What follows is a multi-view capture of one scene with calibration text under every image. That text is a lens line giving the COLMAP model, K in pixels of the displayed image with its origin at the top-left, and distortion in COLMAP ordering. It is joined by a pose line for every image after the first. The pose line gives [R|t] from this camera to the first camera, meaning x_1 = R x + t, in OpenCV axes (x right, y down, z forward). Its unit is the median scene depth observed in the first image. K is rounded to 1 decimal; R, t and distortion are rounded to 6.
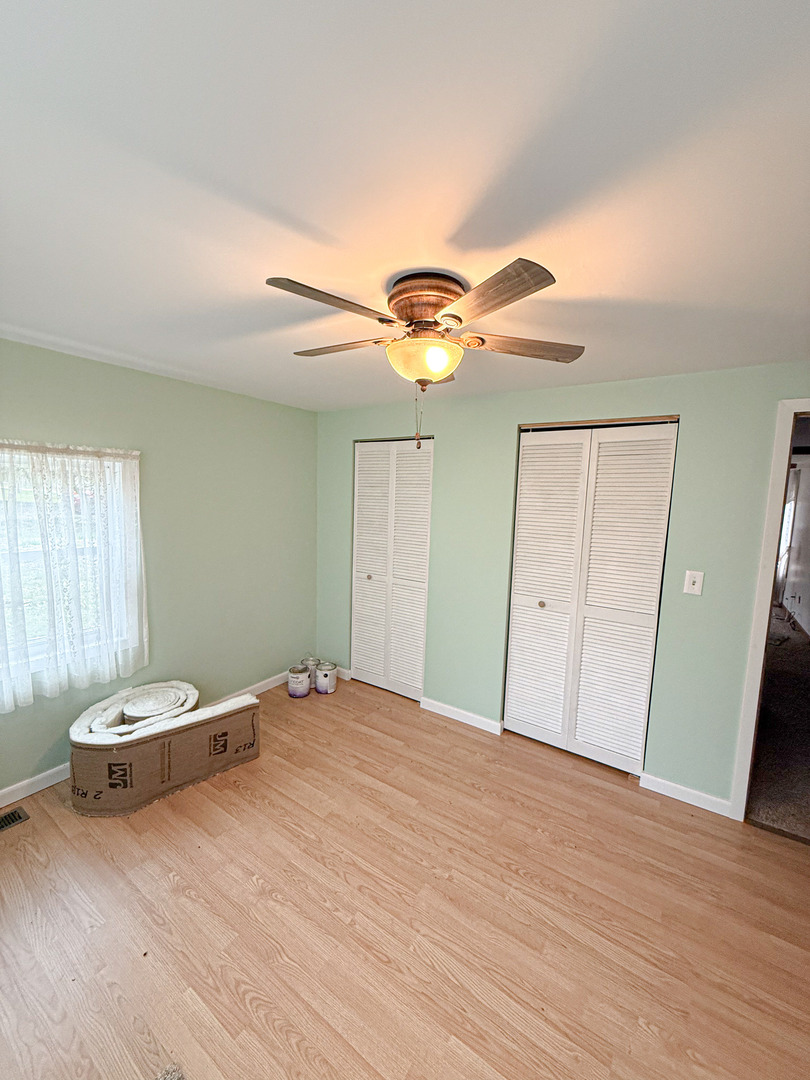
lens RADIAL K [[427.1, 0, 403.3], [0, 427.1, 542.2], [0, 0, 1]] dist [-0.014724, -0.000030]
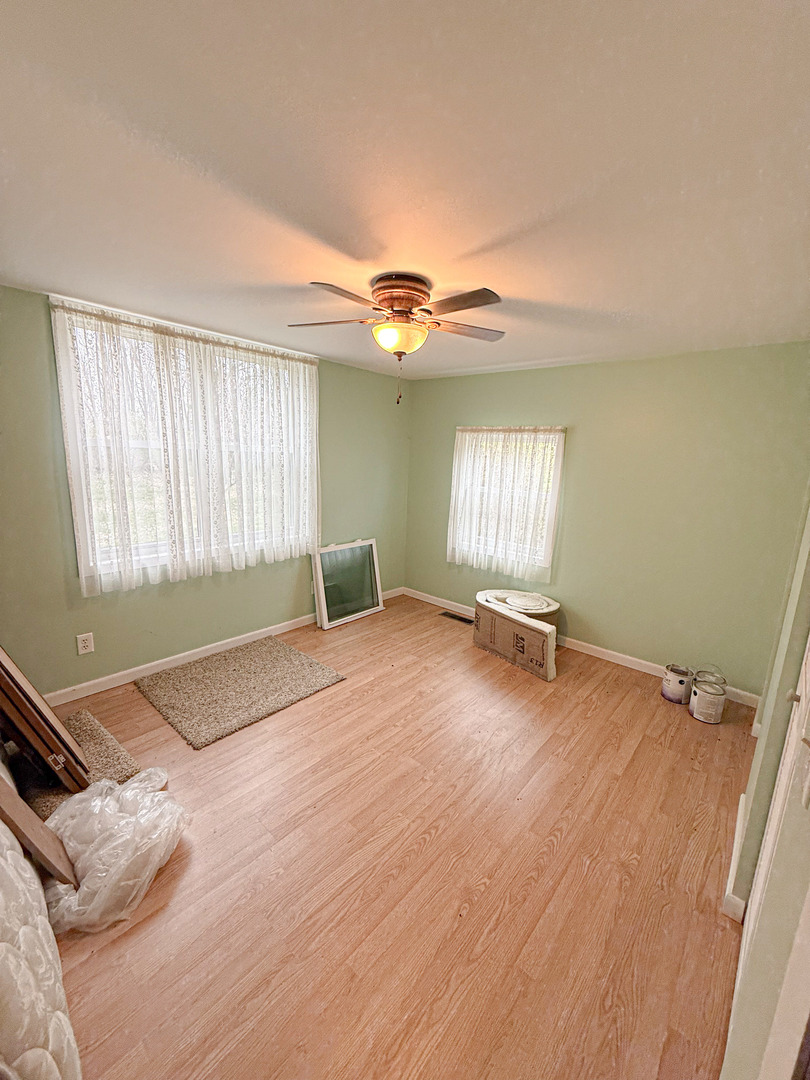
lens RADIAL K [[427.1, 0, 404.5], [0, 427.1, 537.7], [0, 0, 1]] dist [-0.014724, -0.000030]
pose [[-0.130953, 0.153801, -0.979386, 0.939951], [-0.156668, 0.972269, 0.173631, -0.025027], [0.978931, 0.176176, -0.103226, 0.785488]]
